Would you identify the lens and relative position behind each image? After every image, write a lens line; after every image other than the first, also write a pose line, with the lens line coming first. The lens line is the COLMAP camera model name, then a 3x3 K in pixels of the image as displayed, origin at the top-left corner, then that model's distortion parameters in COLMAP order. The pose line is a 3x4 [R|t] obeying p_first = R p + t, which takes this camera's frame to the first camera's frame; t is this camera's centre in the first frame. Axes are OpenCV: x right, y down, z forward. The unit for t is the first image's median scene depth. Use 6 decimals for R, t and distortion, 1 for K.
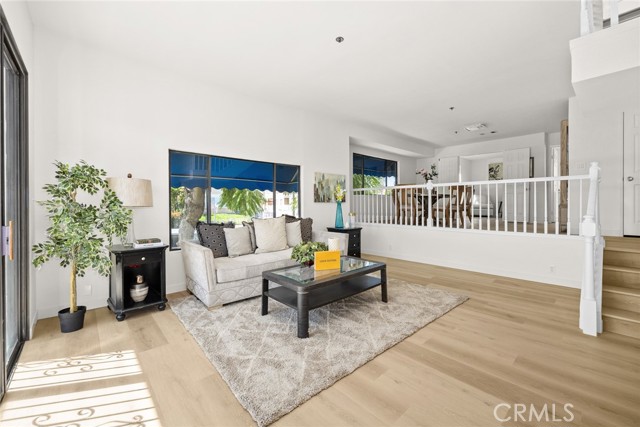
lens RADIAL K [[259.2, 0, 319.6], [0, 259.2, 205.2], [0, 0, 1]] dist [-0.021172, -0.000248]
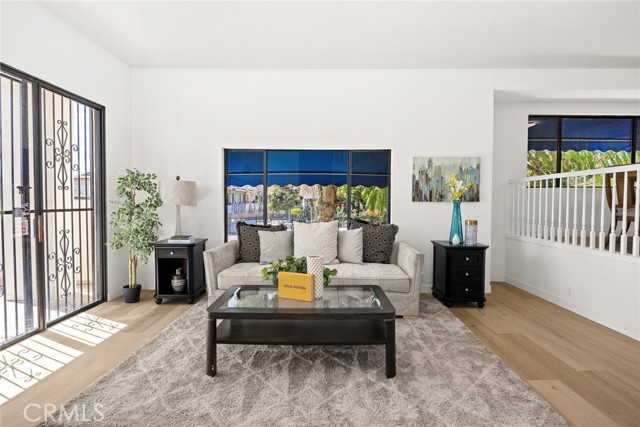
lens RADIAL K [[314.9, 0, 320.0], [0, 314.9, 213.5], [0, 0, 1]] dist [-0.036384, 0.000453]
pose [[0.731459, 0.022958, -0.681498, 0.532085], [-0.007325, 0.999640, 0.025814, 0.000028], [0.681846, -0.013890, 0.731364, 0.355355]]
